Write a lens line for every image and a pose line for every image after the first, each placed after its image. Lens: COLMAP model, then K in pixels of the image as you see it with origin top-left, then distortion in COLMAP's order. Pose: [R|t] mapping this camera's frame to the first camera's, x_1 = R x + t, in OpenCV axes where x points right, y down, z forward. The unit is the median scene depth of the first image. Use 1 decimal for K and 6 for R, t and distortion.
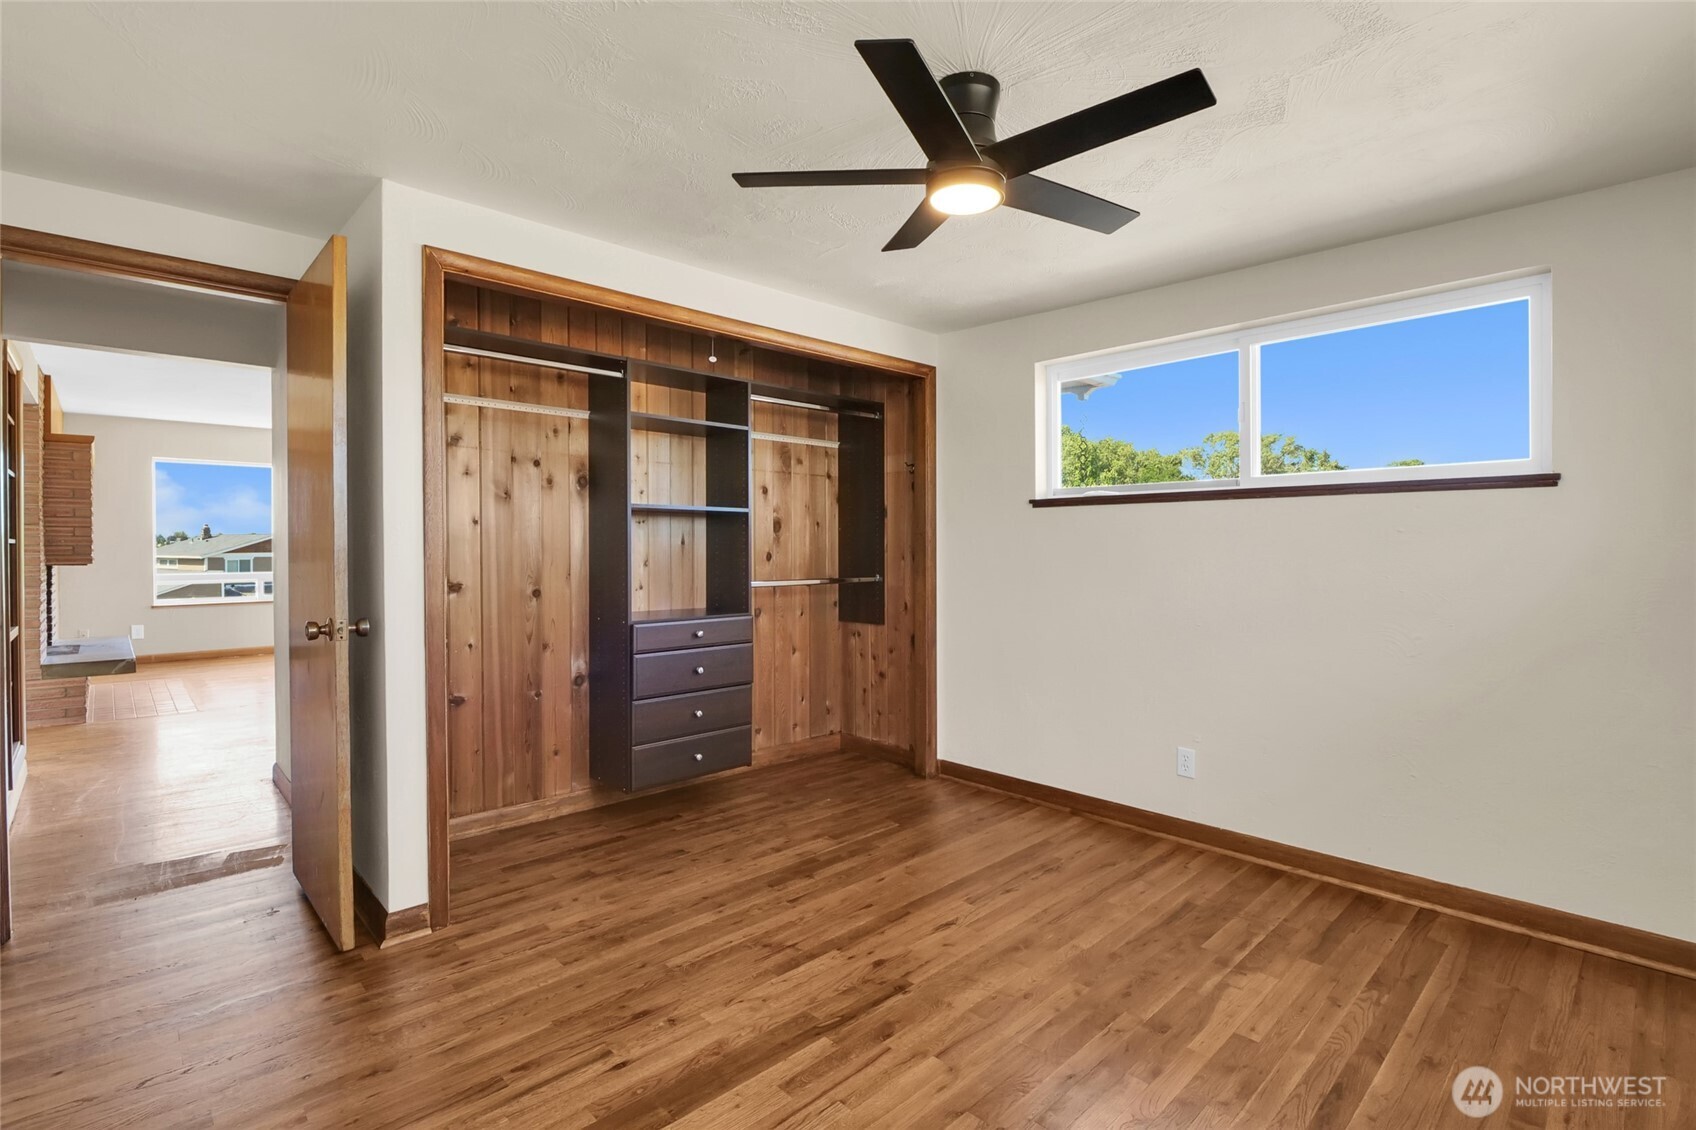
lens RADIAL K [[796.0, 0, 848.4], [0, 796.0, 562.9], [0, 0, 1]] dist [-0.003975, -0.000445]
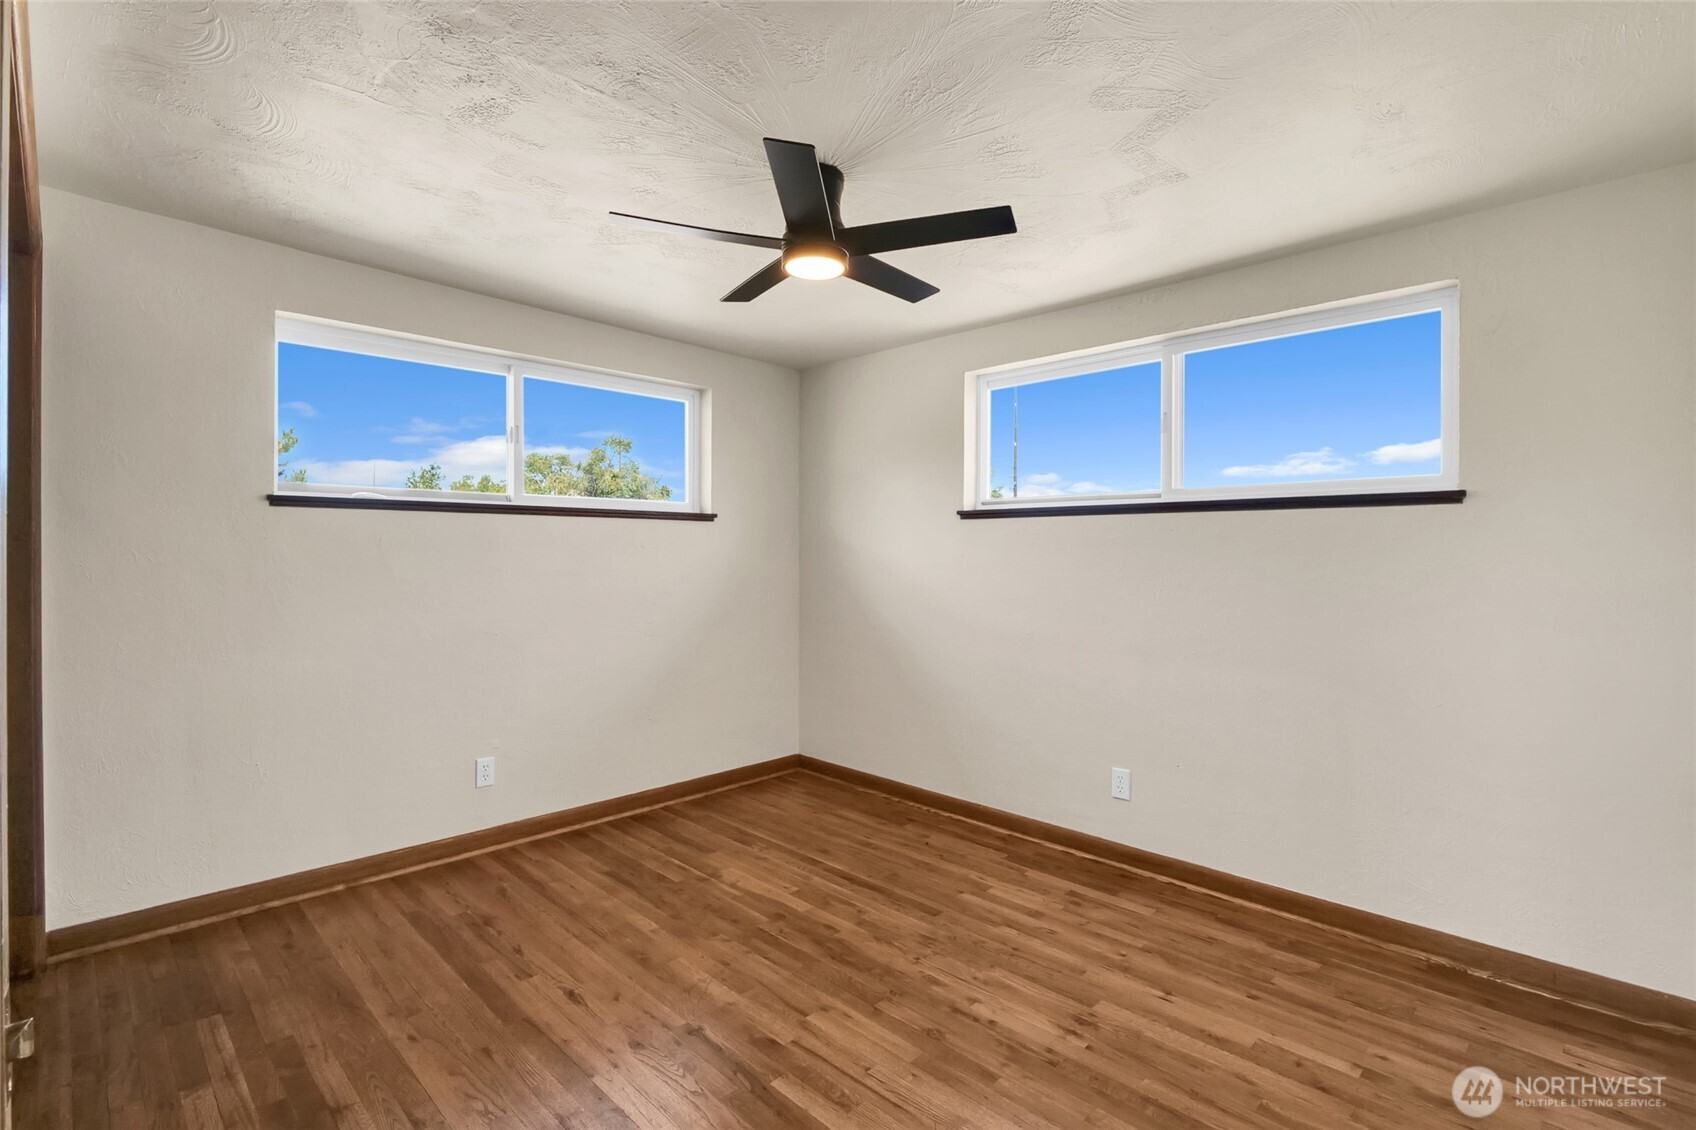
lens RADIAL K [[796.0, 0, 844.8], [0, 796.0, 563.8], [0, 0, 1]] dist [-0.003975, -0.000445]
pose [[-0.021683, -0.014949, 0.999653, -0.747266], [0.016690, 0.999743, 0.015313, -0.026706], [-0.999626, 0.017017, -0.021428, 0.710798]]
